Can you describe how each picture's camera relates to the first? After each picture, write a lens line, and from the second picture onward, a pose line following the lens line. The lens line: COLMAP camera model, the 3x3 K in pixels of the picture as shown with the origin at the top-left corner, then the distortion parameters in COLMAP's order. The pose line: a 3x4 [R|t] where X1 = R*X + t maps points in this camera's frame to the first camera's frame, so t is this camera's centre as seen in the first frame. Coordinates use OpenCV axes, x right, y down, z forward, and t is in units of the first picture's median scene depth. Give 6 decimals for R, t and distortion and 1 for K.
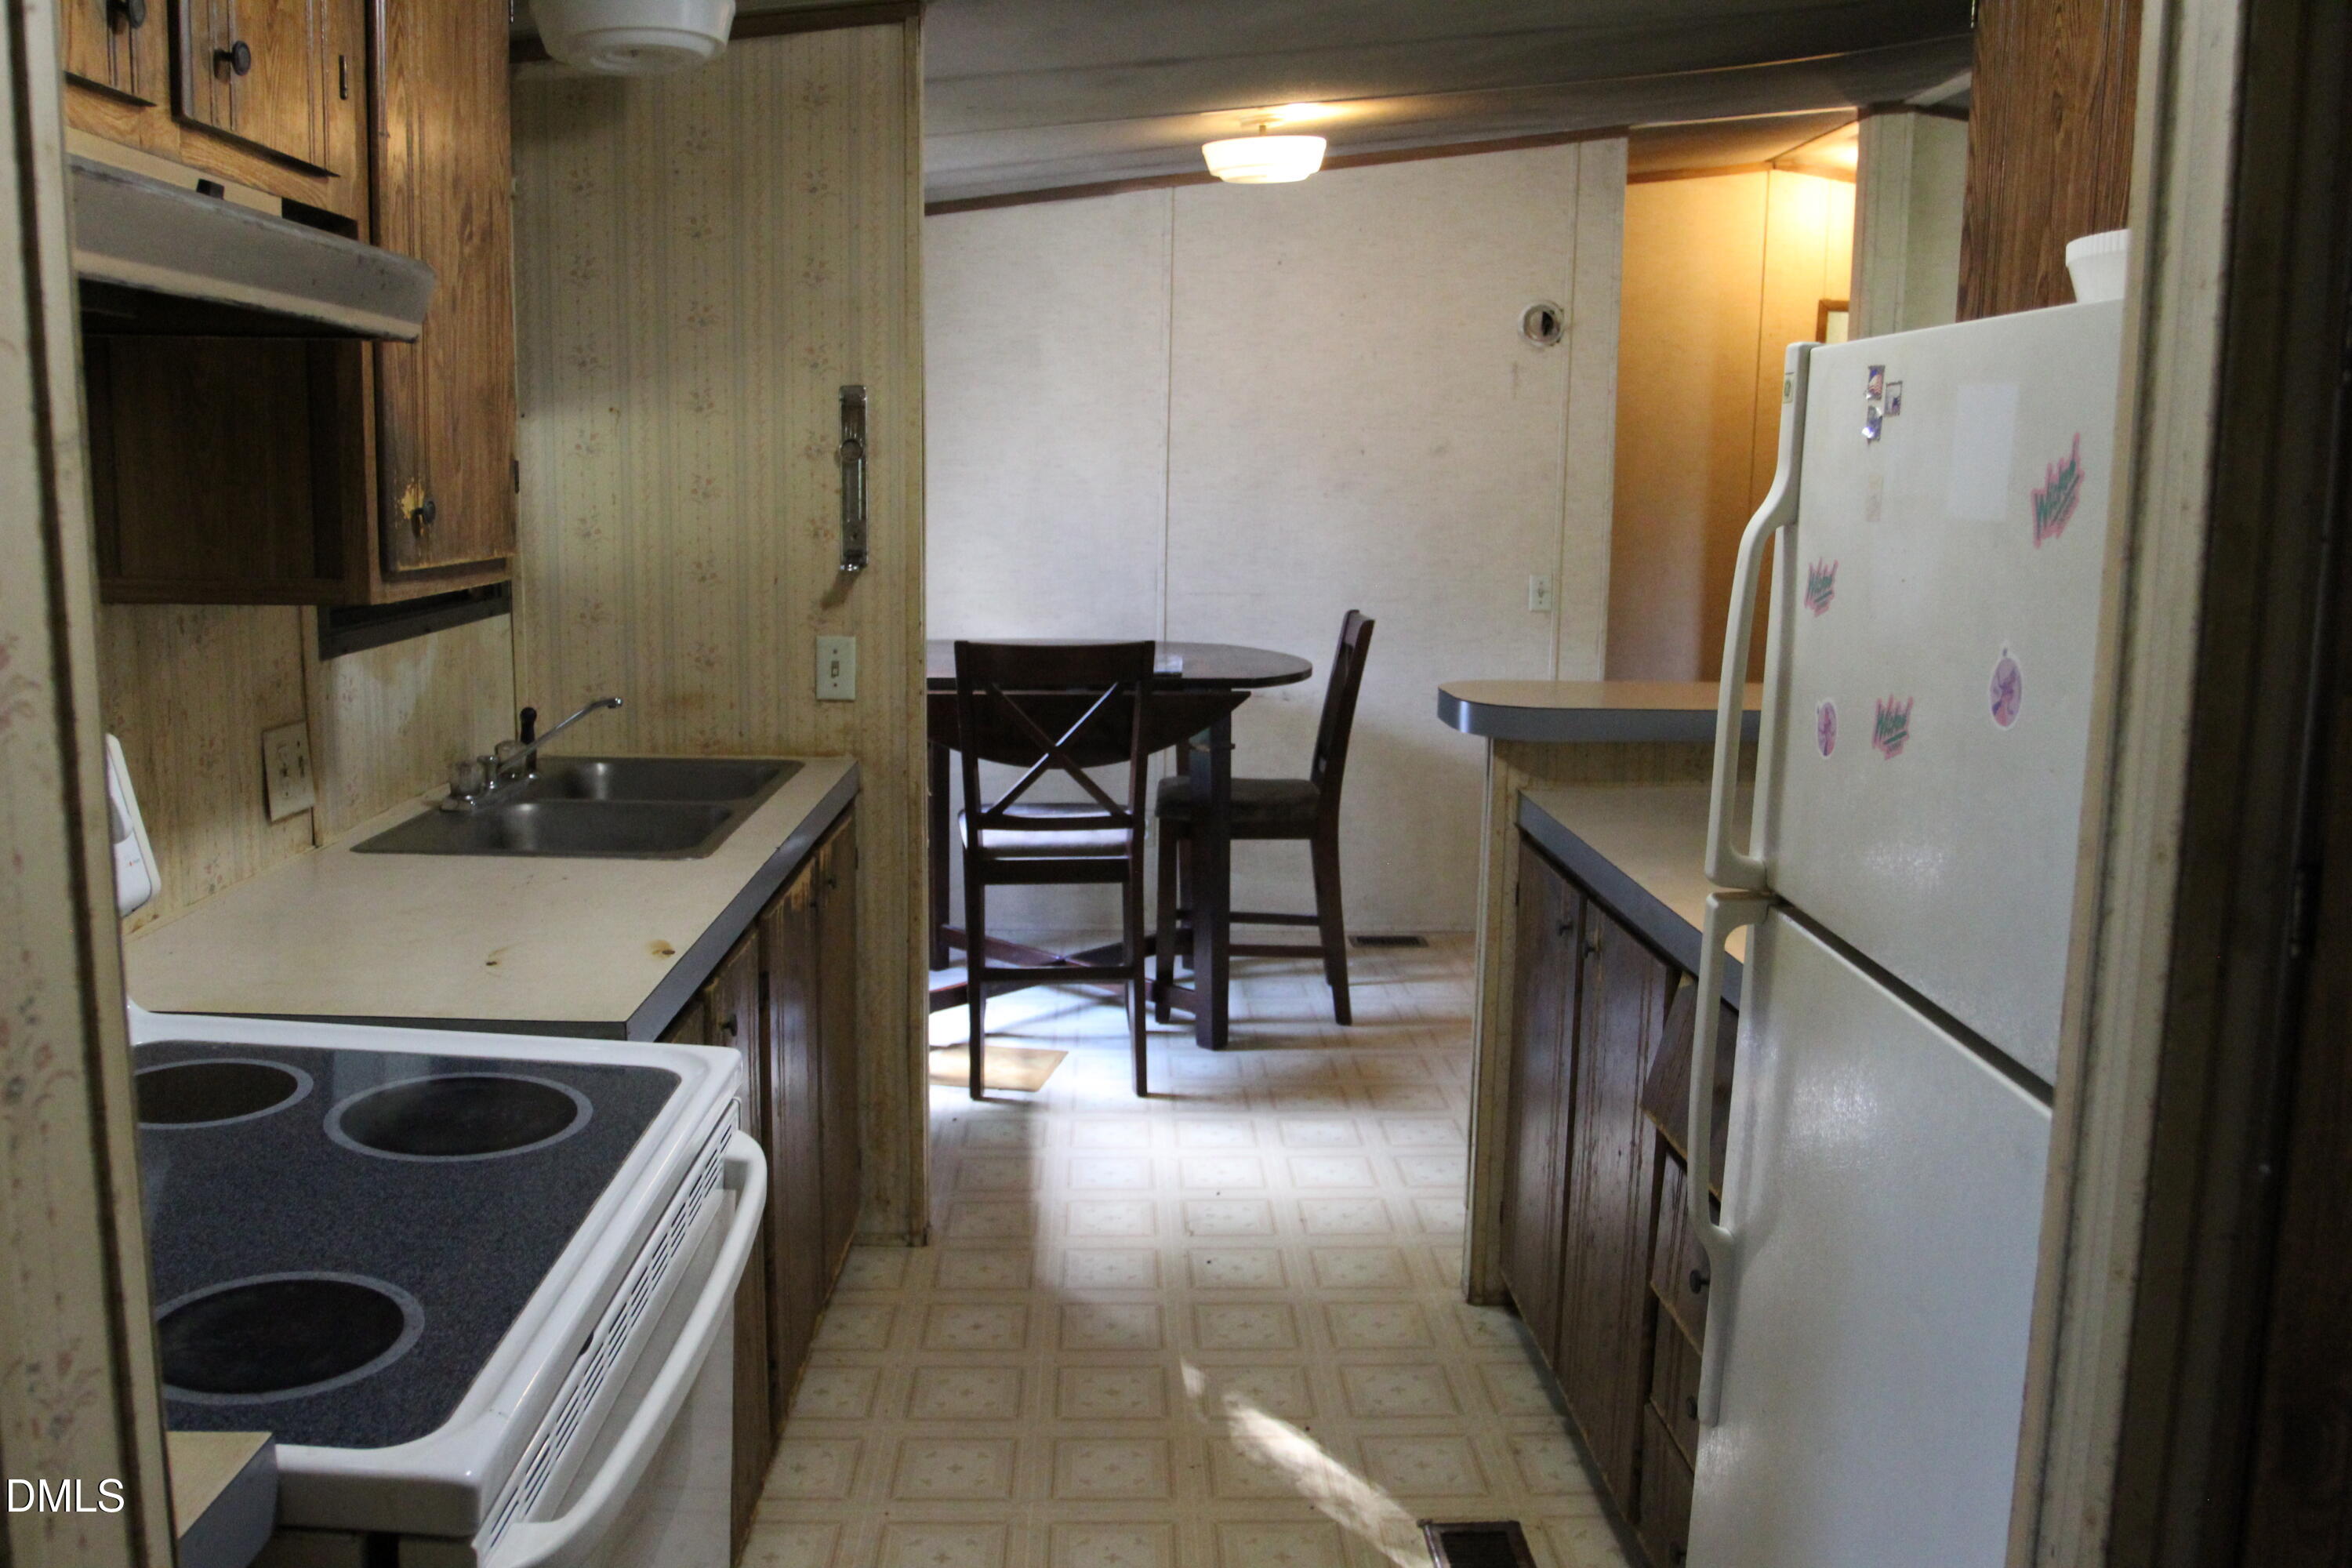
lens RADIAL K [[1886.3, 0, 1196.7], [0, 1886.3, 769.5], [0, 0, 1]] dist [-0.093921, 0.065103]
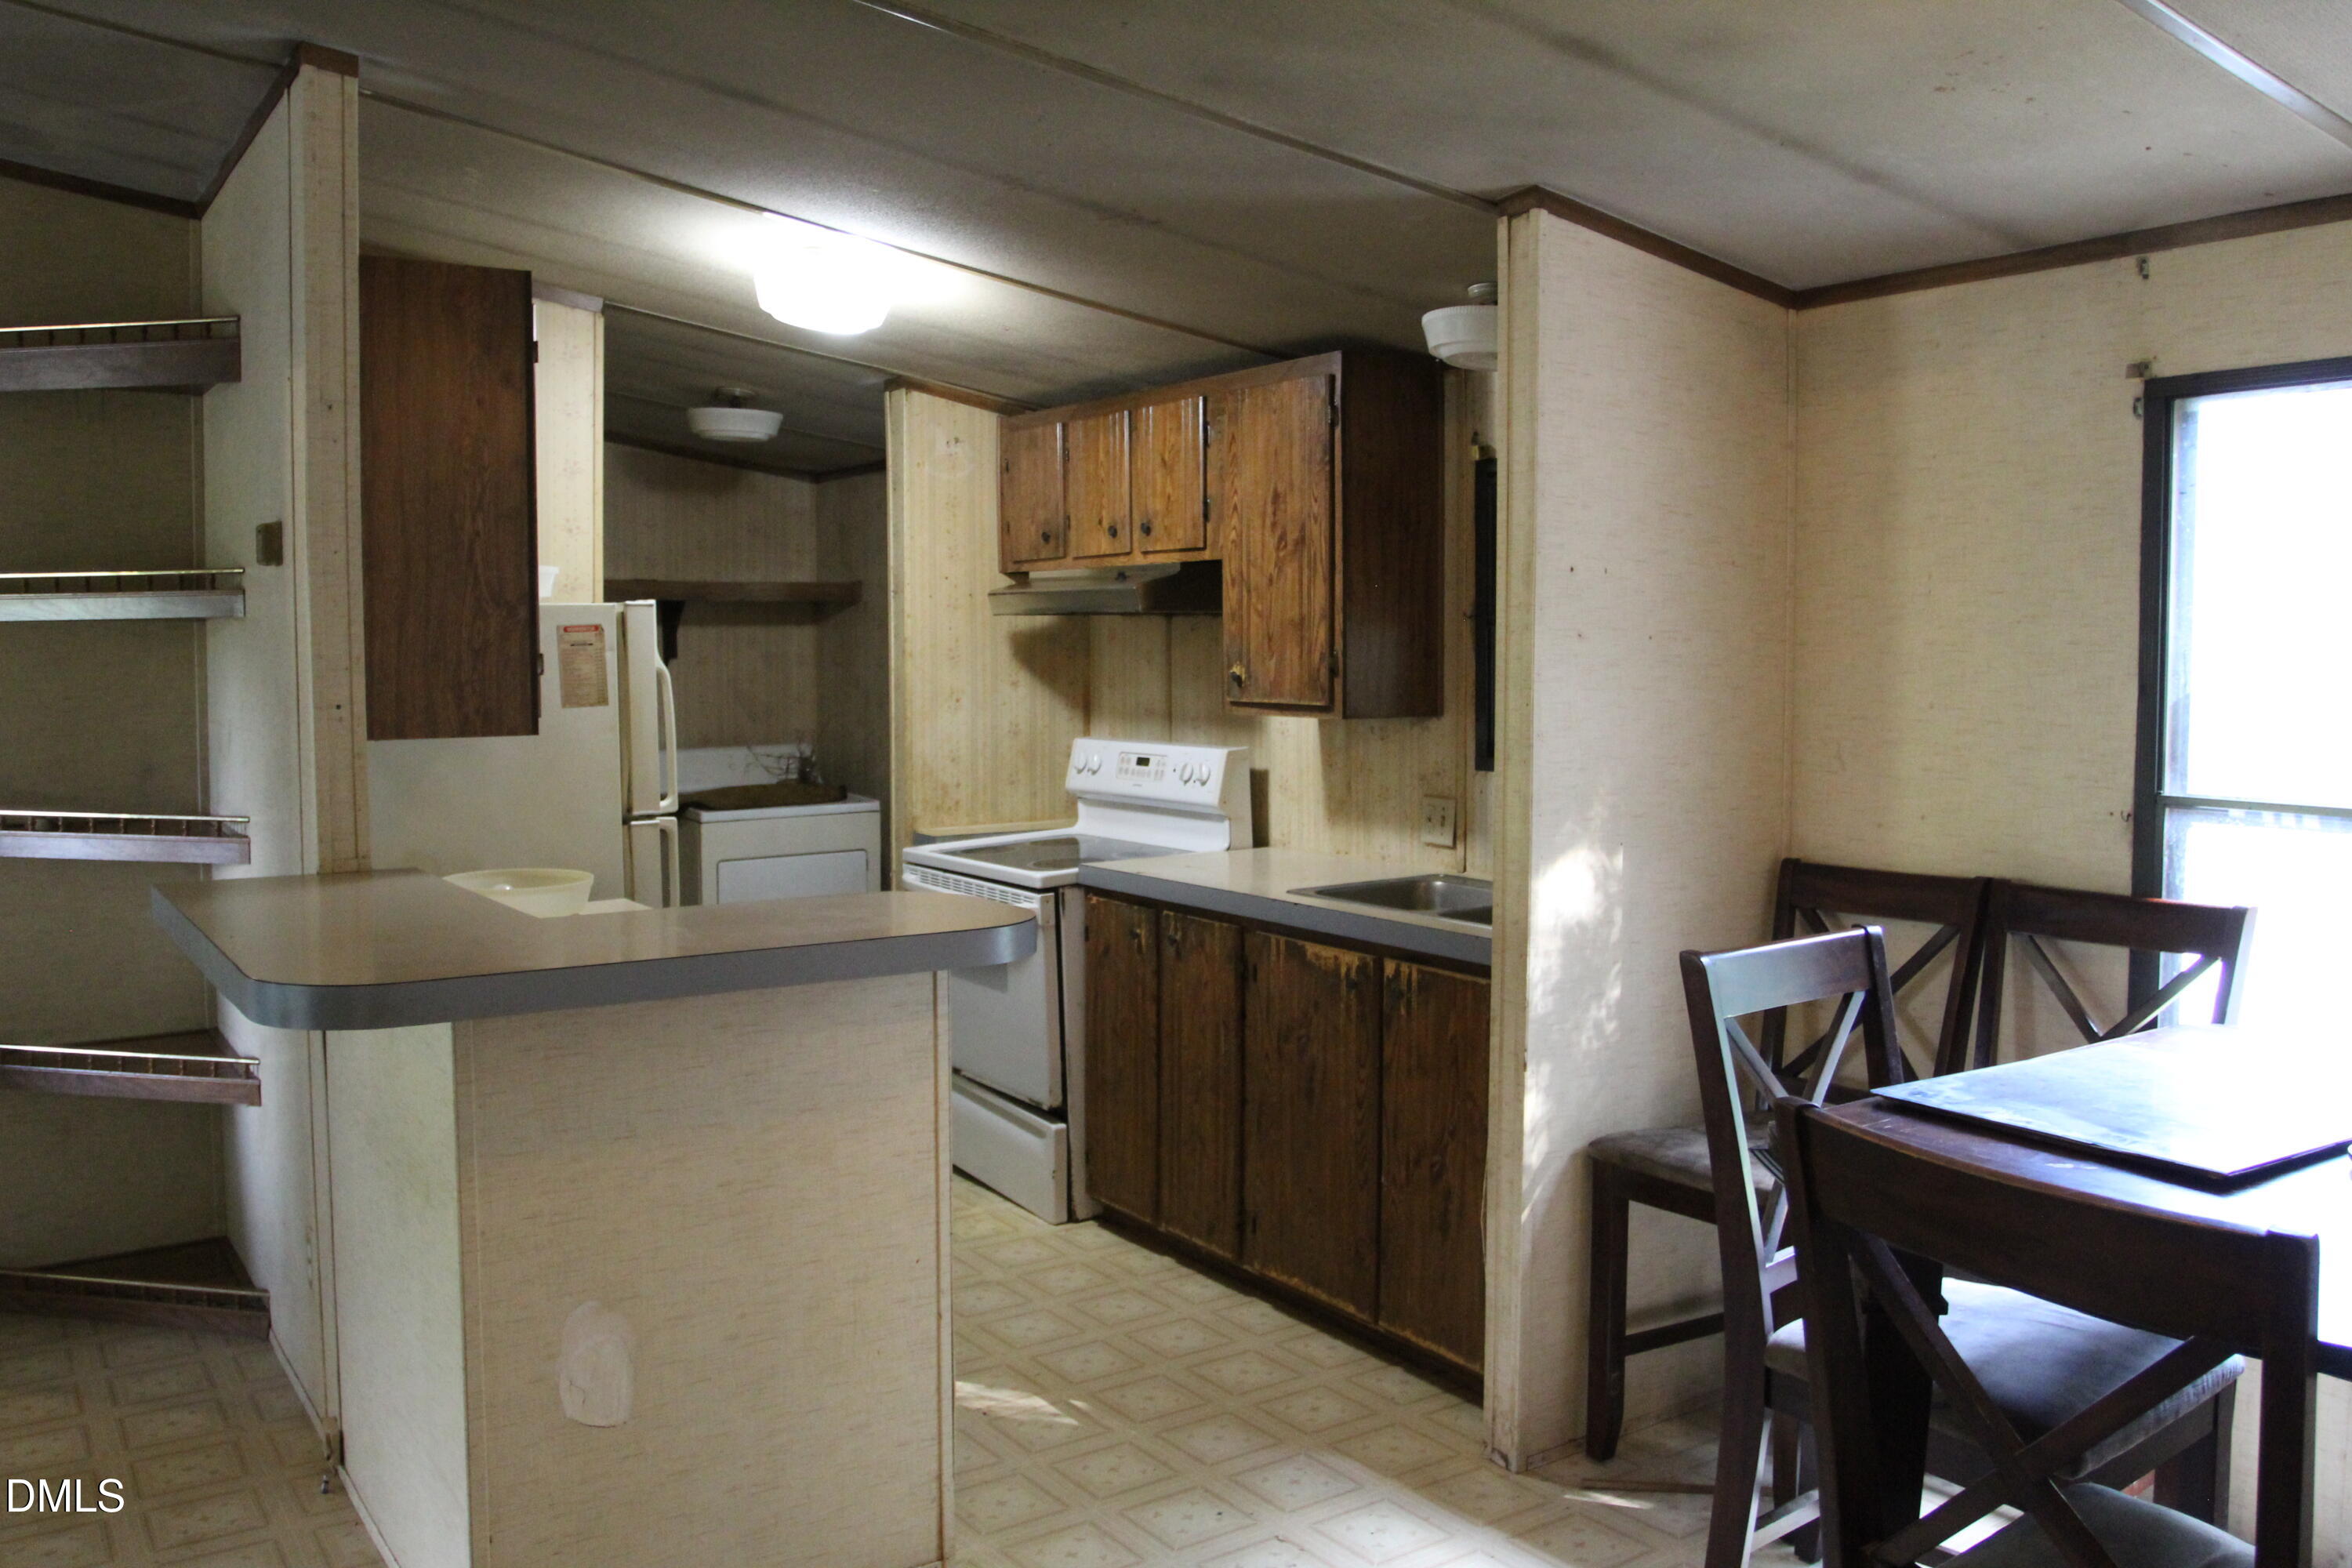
lens RADIAL K [[1886.3, 0, 1196.7], [0, 1886.3, 769.5], [0, 0, 1]] dist [-0.093921, 0.065103]
pose [[-0.847686, 0.016937, -0.530228, 0.572732], [-0.098628, 0.977033, 0.188887, -0.306616], [0.521250, 0.212412, -0.826547, 1.942508]]
